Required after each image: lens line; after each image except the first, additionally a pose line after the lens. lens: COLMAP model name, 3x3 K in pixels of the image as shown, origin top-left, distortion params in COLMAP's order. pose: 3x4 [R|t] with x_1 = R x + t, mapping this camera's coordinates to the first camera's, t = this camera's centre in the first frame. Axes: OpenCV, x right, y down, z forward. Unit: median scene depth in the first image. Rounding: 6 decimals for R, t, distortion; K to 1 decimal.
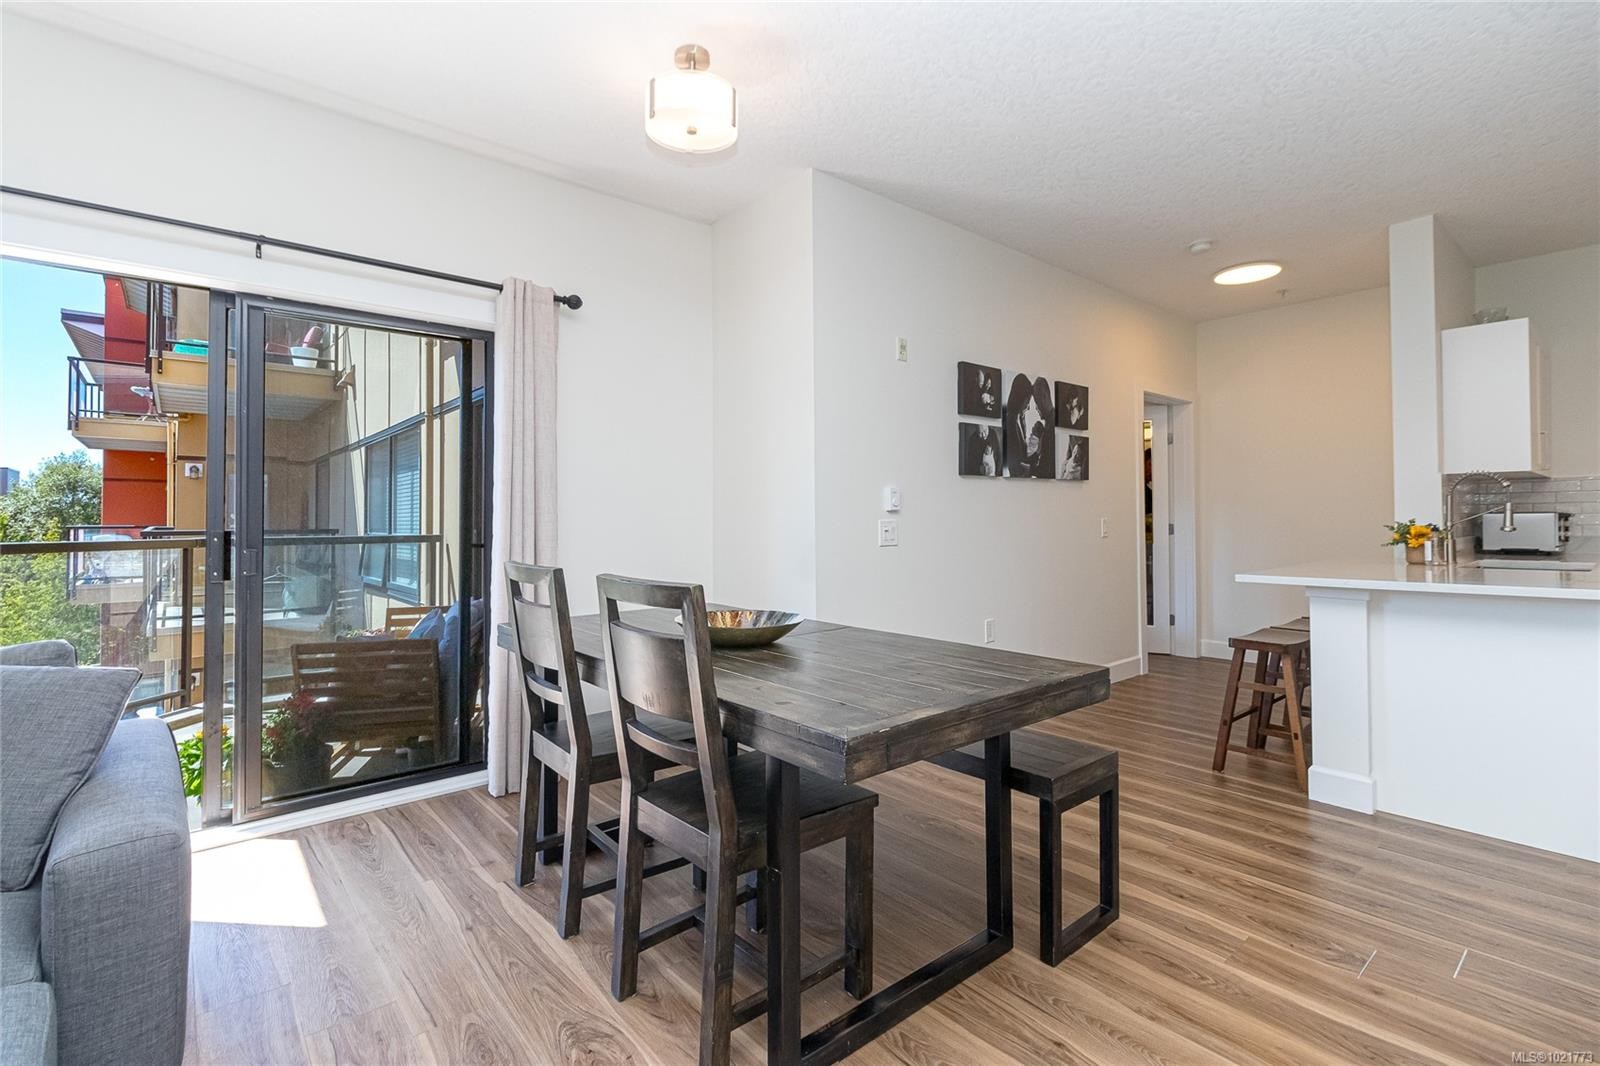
lens RADIAL K [[730.5, 0, 791.1], [0, 730.5, 509.3], [0, 0, 1]] dist [0.002567, 0.000031]
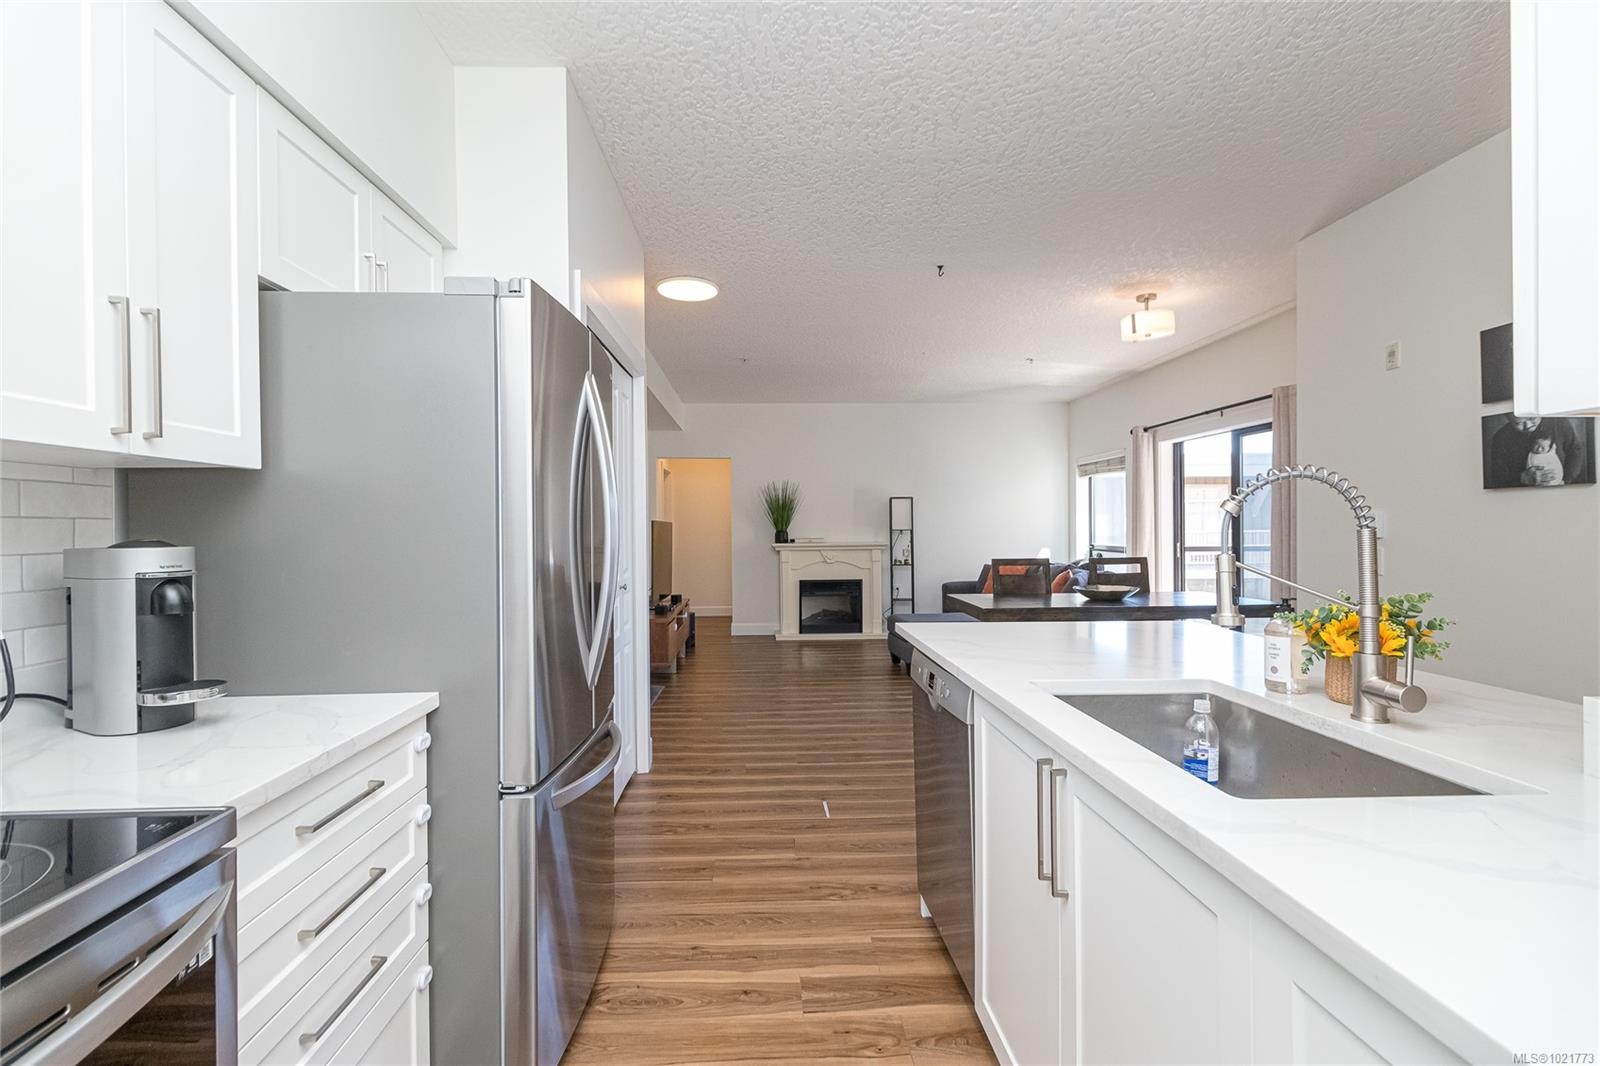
lens RADIAL K [[757.7, 0, 800.0], [0, 757.7, 533.0], [0, 0, 1]] dist [-0.000114, -0.000133]
pose [[-0.602991, 0.017715, -0.797551, 1.140728], [0.022478, 0.999734, 0.005212, -0.021465], [0.797431, -0.014785, -0.603228, 0.842006]]
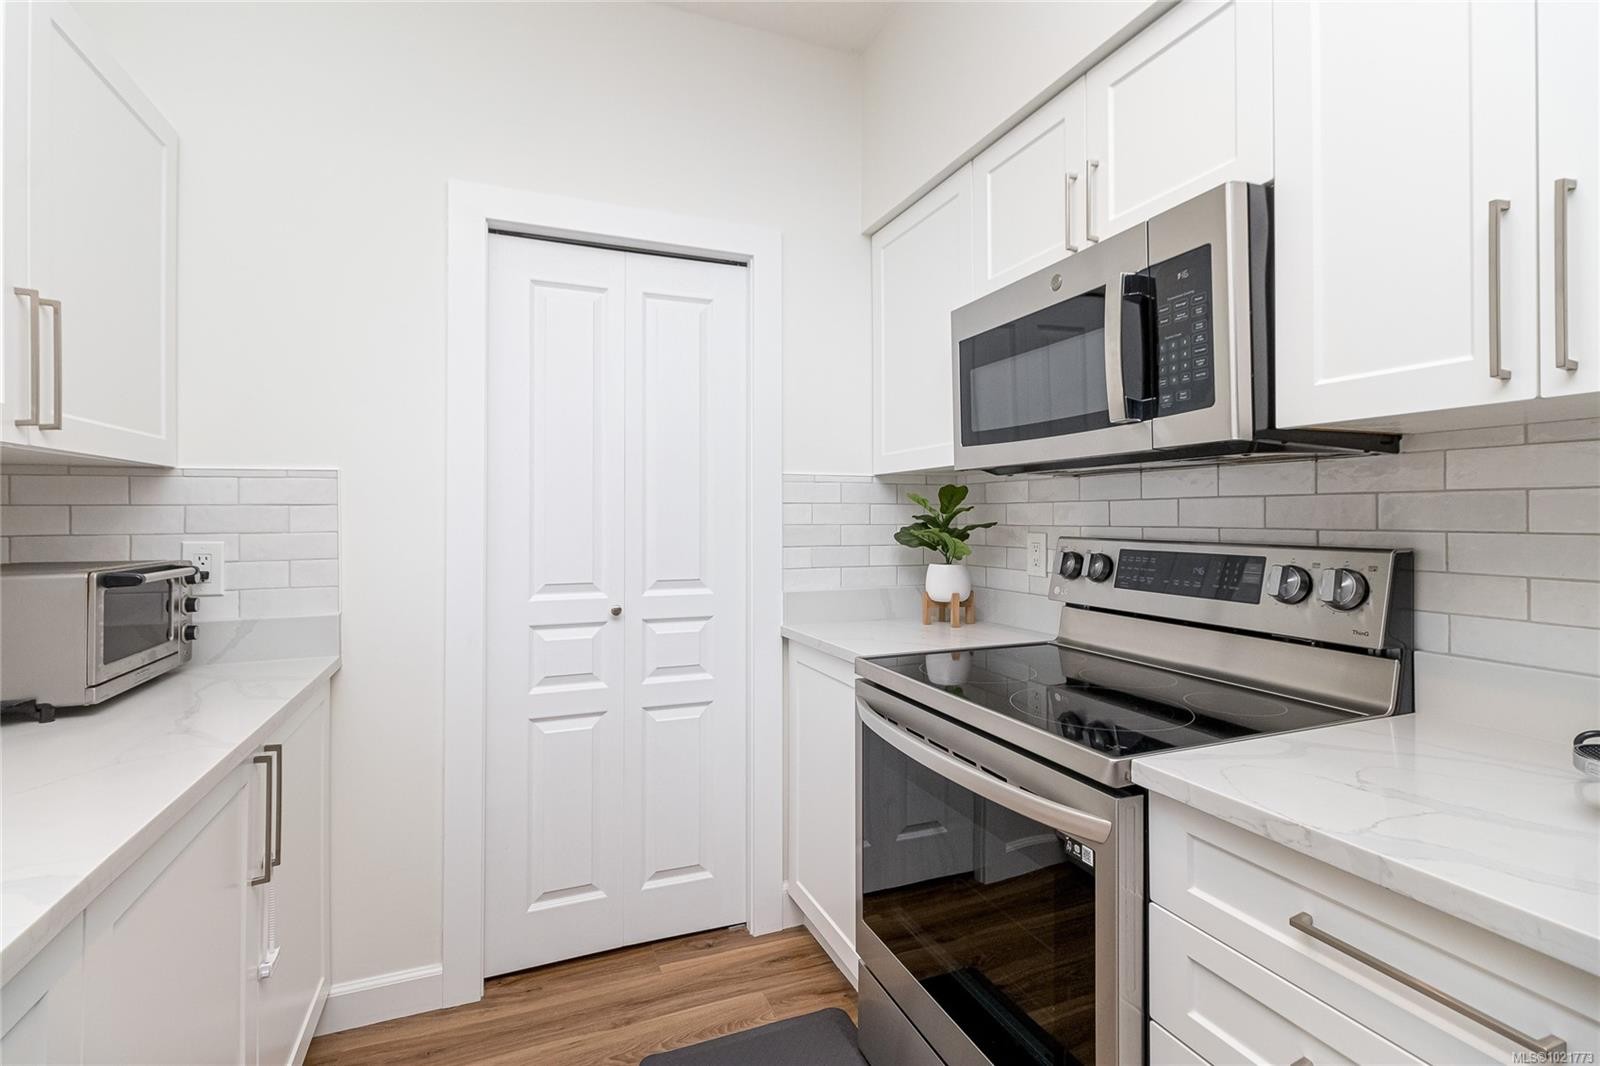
lens RADIAL K [[730.5, 0, 791.1], [0, 730.5, 509.3], [0, 0, 1]] dist [0.002567, 0.000031]
pose [[0.313024, 0.014267, 0.949638, 0.814678], [-0.009222, 0.999886, -0.011982, -0.020769], [-0.949700, -0.005007, 0.313120, 0.604882]]
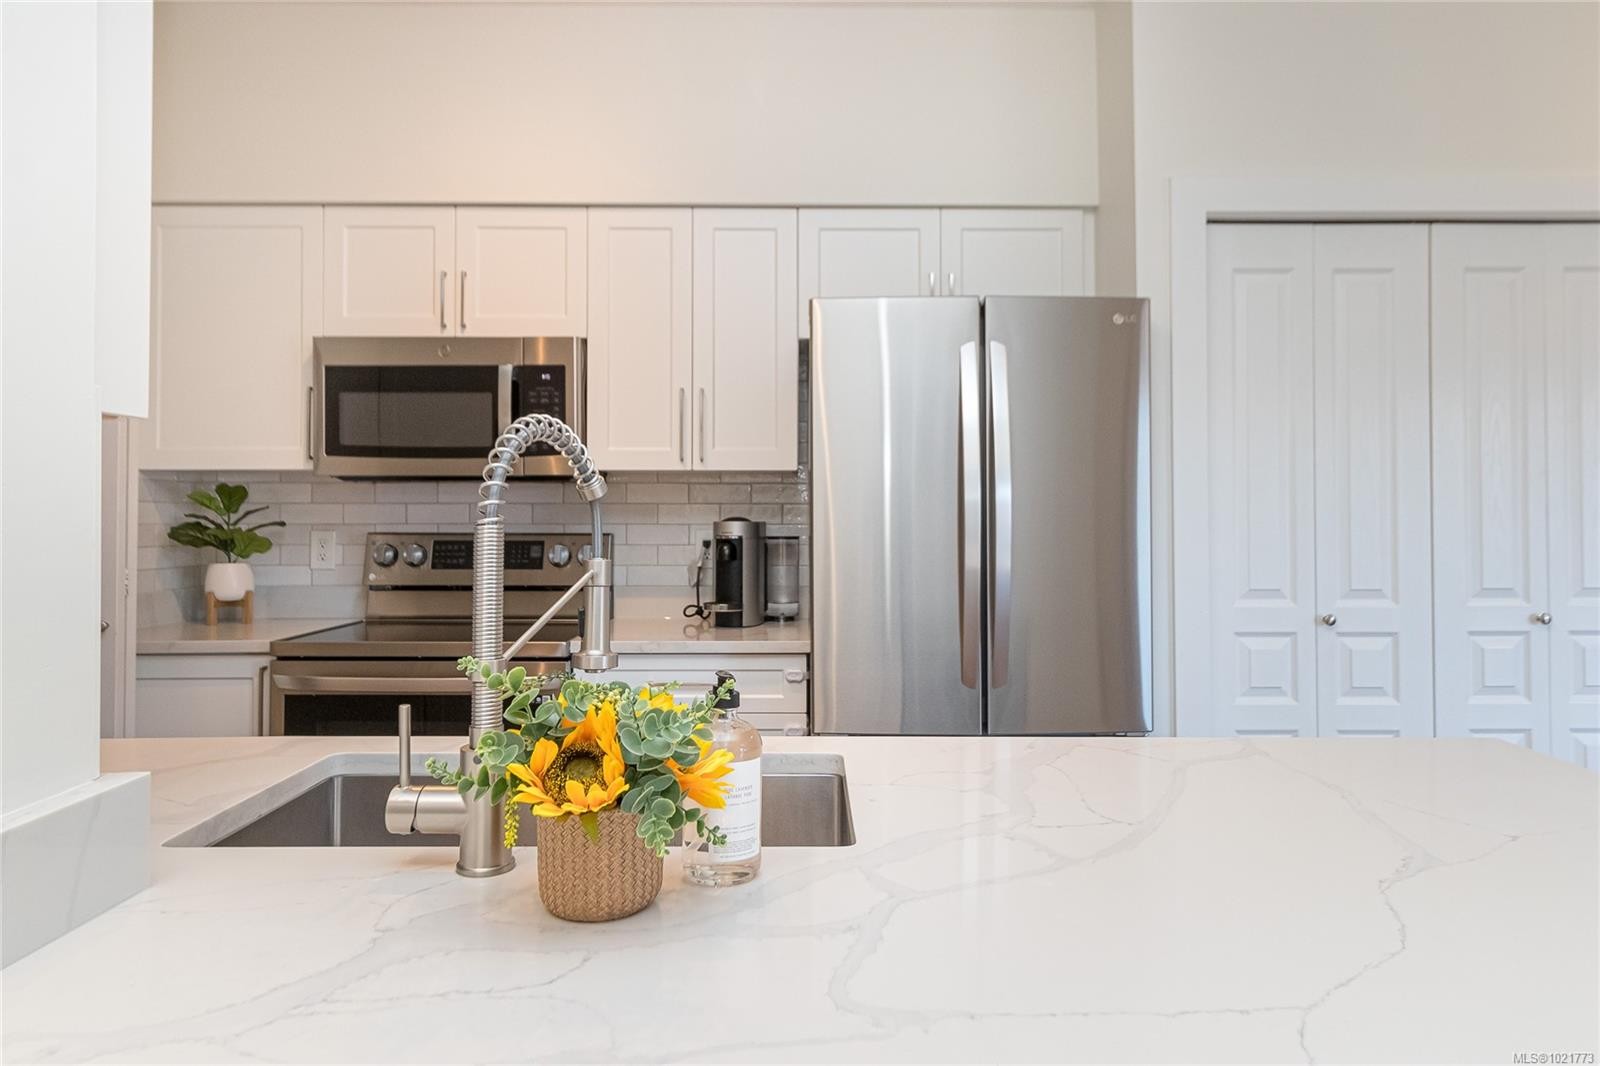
lens RADIAL K [[958.3, 0, 800.1], [0, 958.3, 503.2], [0, 0, 1]] dist [-0.000359, 0.000195]
pose [[-0.767111, 0.013838, 0.641365, 0.586590], [-0.003872, 0.999649, -0.026200, -0.015298], [-0.641503, -0.022581, -0.766788, 0.933278]]
